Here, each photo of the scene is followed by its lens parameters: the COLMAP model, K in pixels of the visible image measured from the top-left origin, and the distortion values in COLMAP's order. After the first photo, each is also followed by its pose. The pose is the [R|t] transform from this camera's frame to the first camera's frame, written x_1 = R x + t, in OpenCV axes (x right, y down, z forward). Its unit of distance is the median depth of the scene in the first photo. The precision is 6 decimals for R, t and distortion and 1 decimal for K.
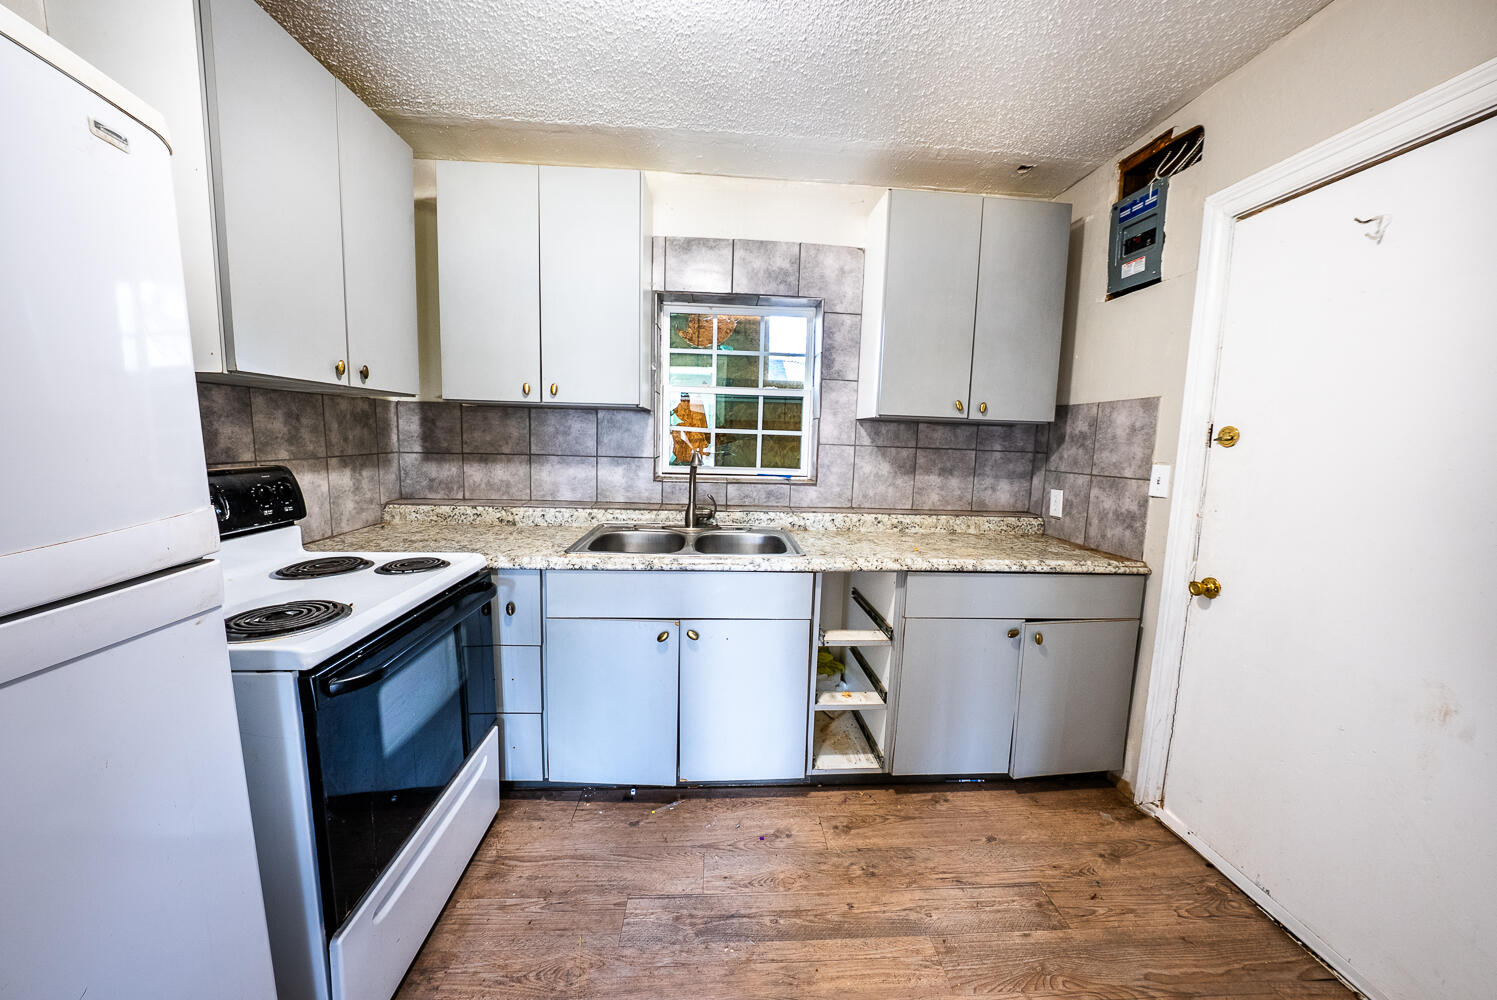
lens RADIAL K [[510.3, 0, 743.8], [0, 510.3, 497.9], [0, 0, 1]] dist [-0.013029, 0.001384]
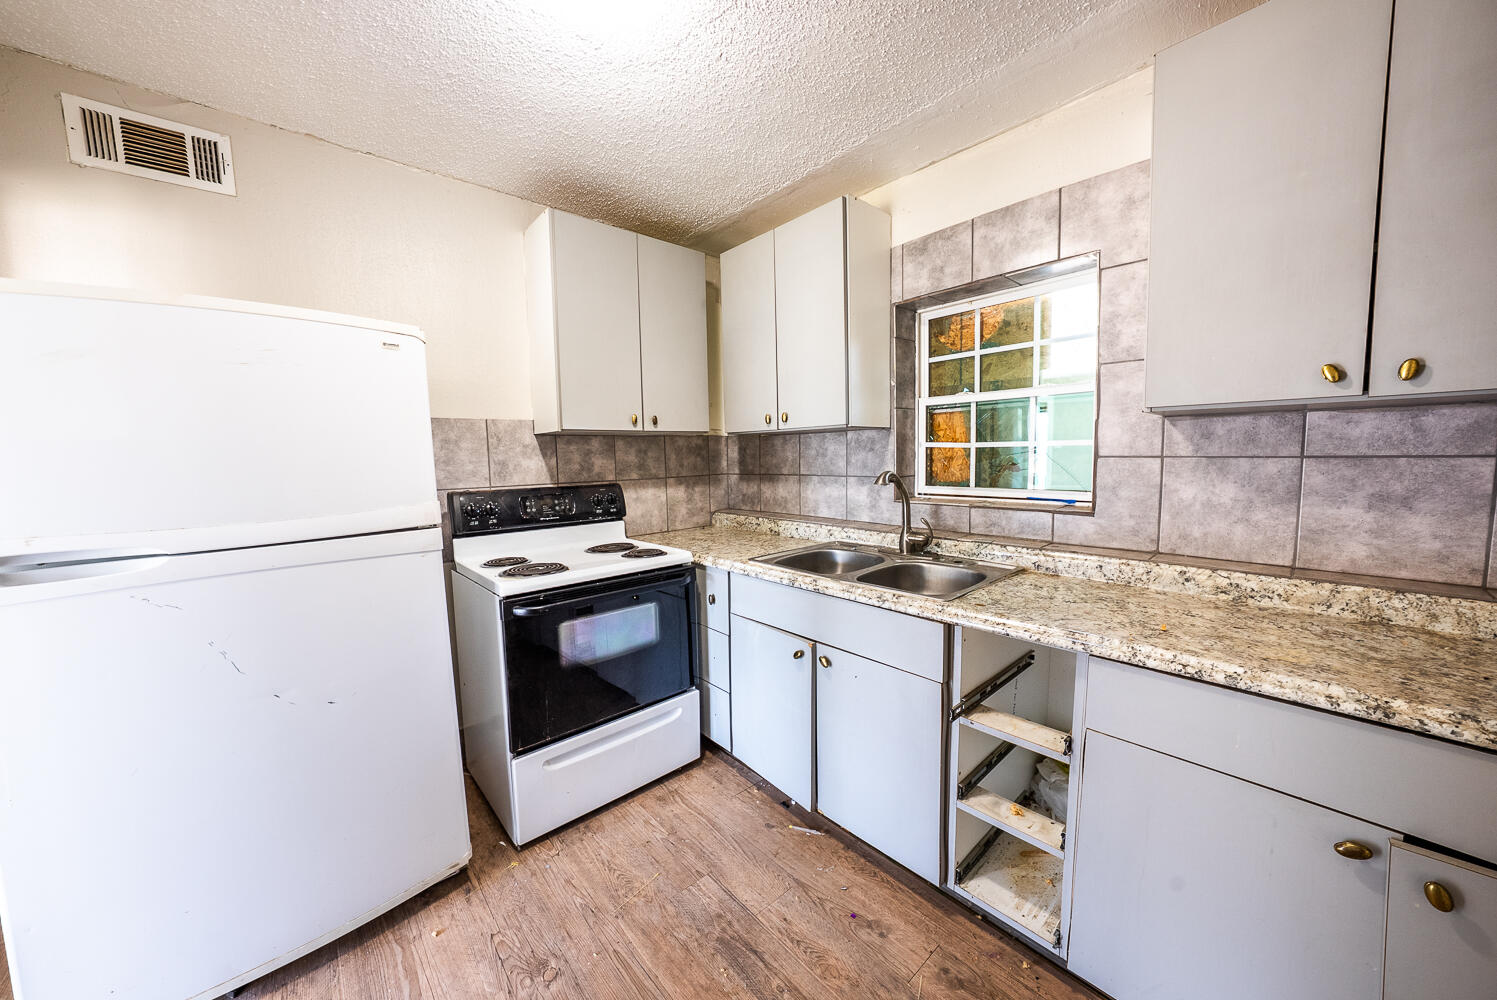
lens RADIAL K [[510.3, 0, 745.5], [0, 510.3, 498.3], [0, 0, 1]] dist [-0.013029, 0.001384]
pose [[0.627310, 0.027280, -0.778292, 0.458628], [-0.056176, 0.998368, -0.010284, -0.016491], [0.776741, 0.050172, 0.627819, 0.224683]]
